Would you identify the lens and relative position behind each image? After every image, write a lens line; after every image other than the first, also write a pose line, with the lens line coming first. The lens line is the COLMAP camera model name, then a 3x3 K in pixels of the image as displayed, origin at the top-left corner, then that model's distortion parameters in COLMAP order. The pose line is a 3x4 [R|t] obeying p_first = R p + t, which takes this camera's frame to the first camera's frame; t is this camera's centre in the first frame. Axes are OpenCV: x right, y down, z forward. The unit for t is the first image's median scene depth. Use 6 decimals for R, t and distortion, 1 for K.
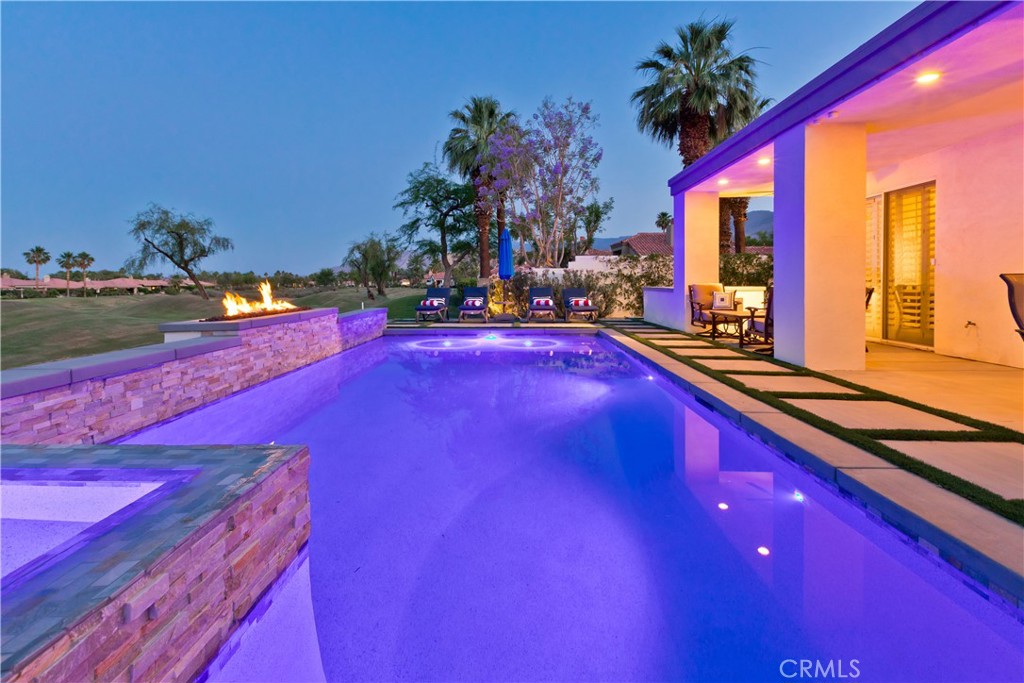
lens RADIAL K [[474.2, 0, 500.8], [0, 474.2, 301.4], [0, 0, 1]] dist [-0.000677, -0.000032]
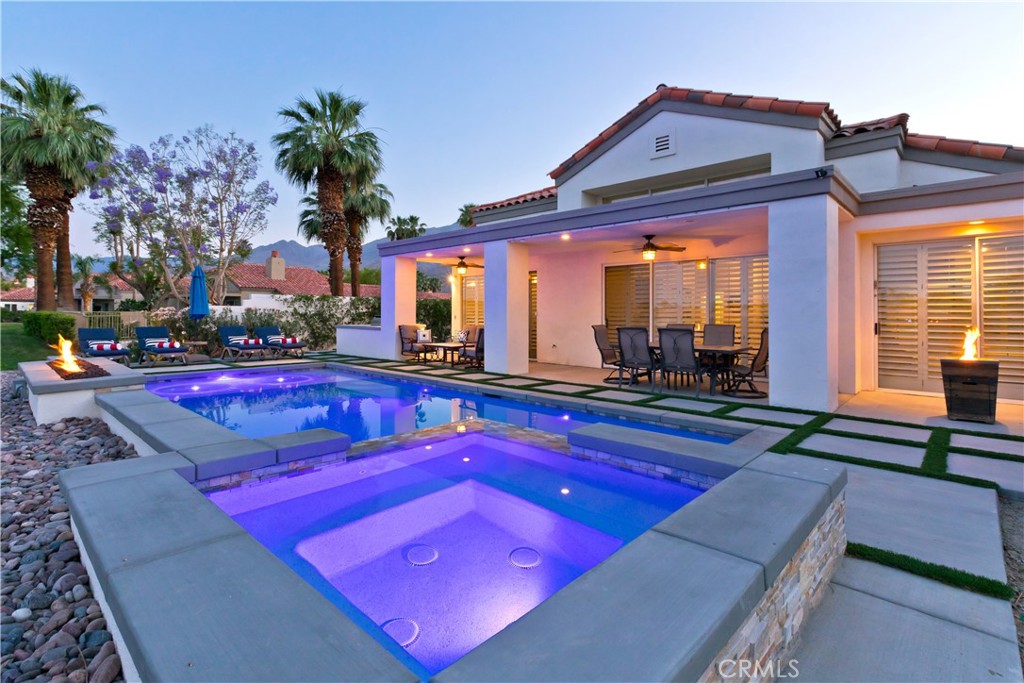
lens RADIAL K [[493.2, 0, 481.2], [0, 493.2, 317.6], [0, 0, 1]] dist [0.000299, 0.000121]
pose [[0.685741, -0.000845, 0.727845, -0.218038], [0.022560, 0.999544, -0.020095, -0.010875], [-0.727496, 0.030200, 0.685447, -0.060440]]
